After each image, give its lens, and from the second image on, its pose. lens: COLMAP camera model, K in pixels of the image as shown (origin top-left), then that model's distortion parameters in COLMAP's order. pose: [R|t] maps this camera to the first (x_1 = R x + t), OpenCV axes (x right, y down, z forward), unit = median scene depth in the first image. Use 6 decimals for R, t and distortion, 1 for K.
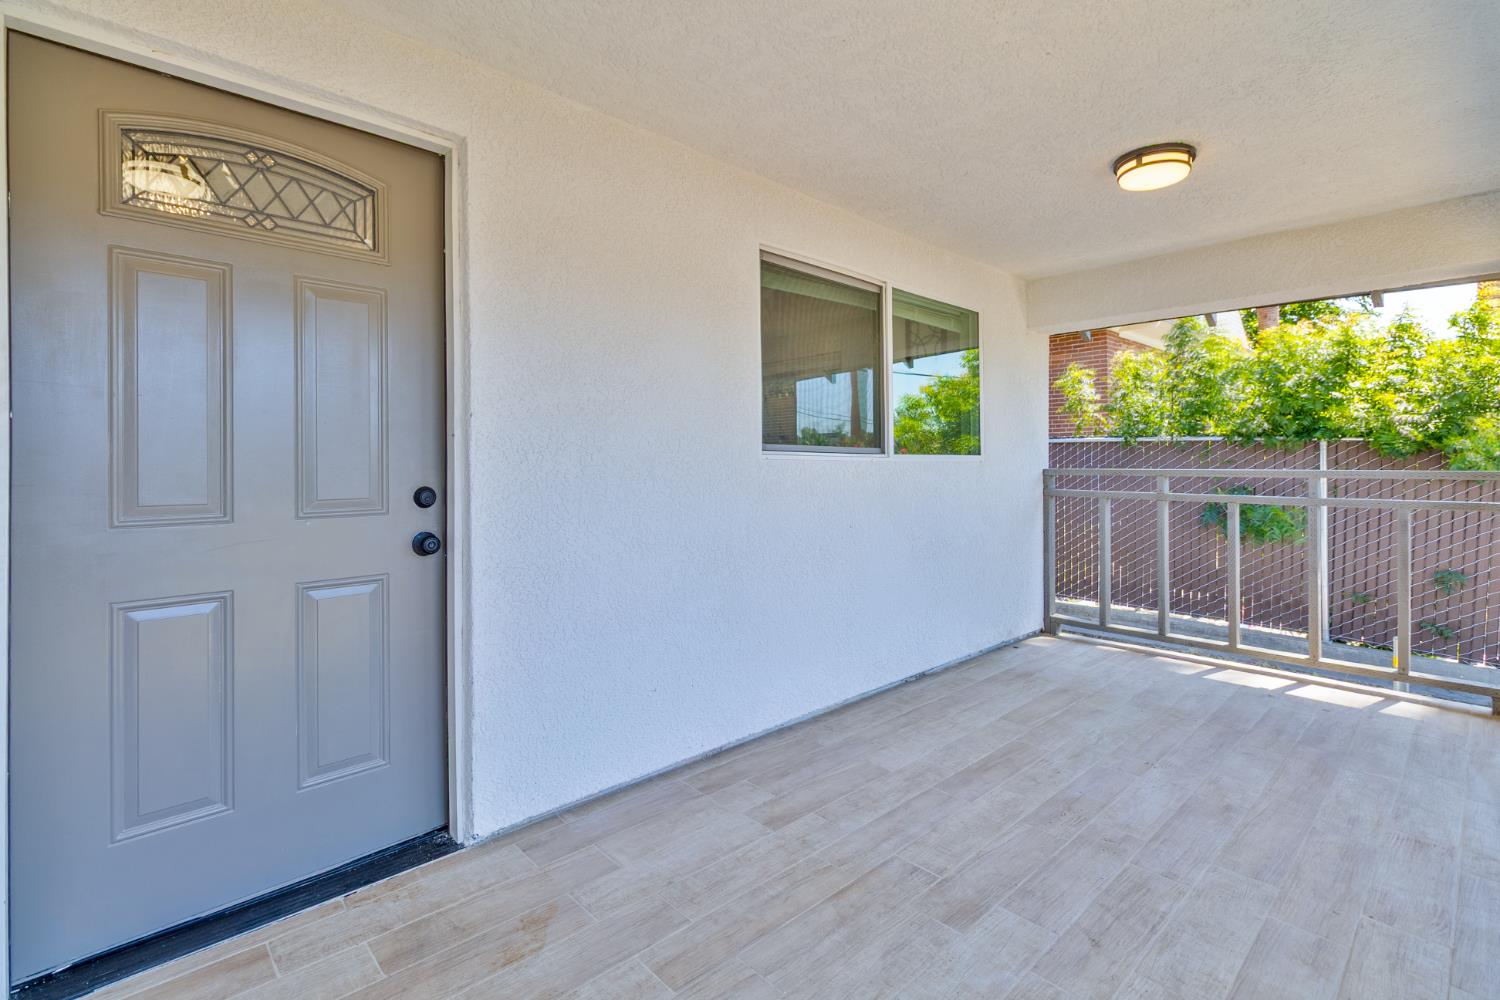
lens RADIAL K [[691.6, 0, 749.1], [0, 691.6, 465.6], [0, 0, 1]] dist [-0.000920, -0.000724]
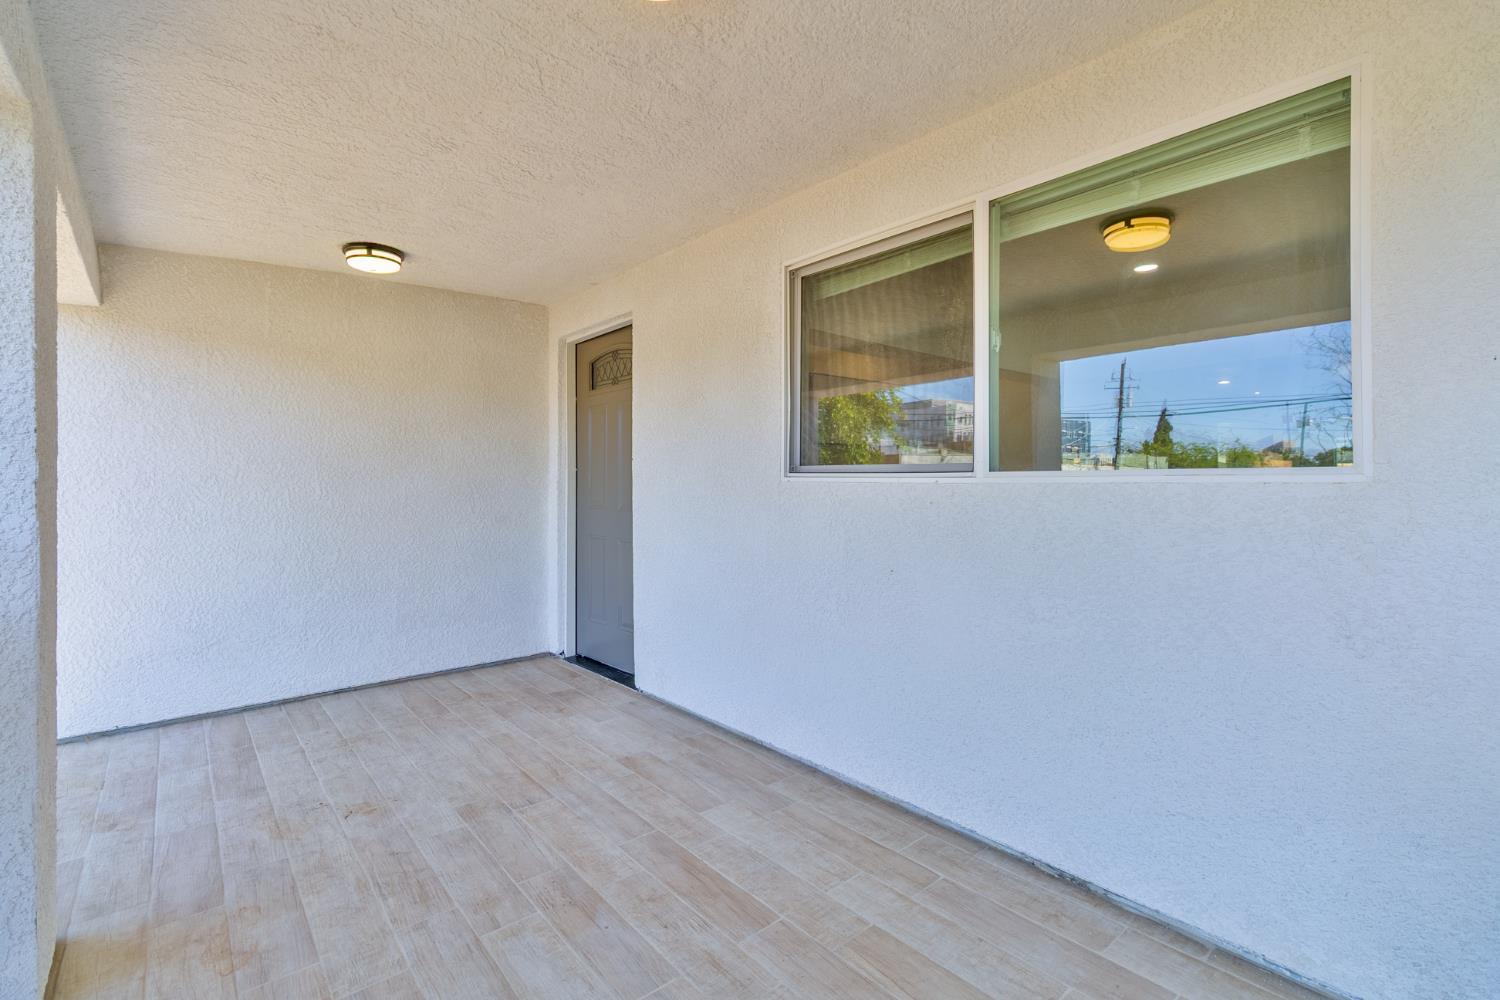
lens RADIAL K [[676.0, 0, 751.5], [0, 676.0, 489.8], [0, 0, 1]] dist [-0.000814, -0.000132]
pose [[-0.038127, 0.015597, -0.999151, 1.181522], [0.004099, 0.999872, 0.015452, -0.015718], [0.999265, -0.003507, -0.038186, 1.166943]]
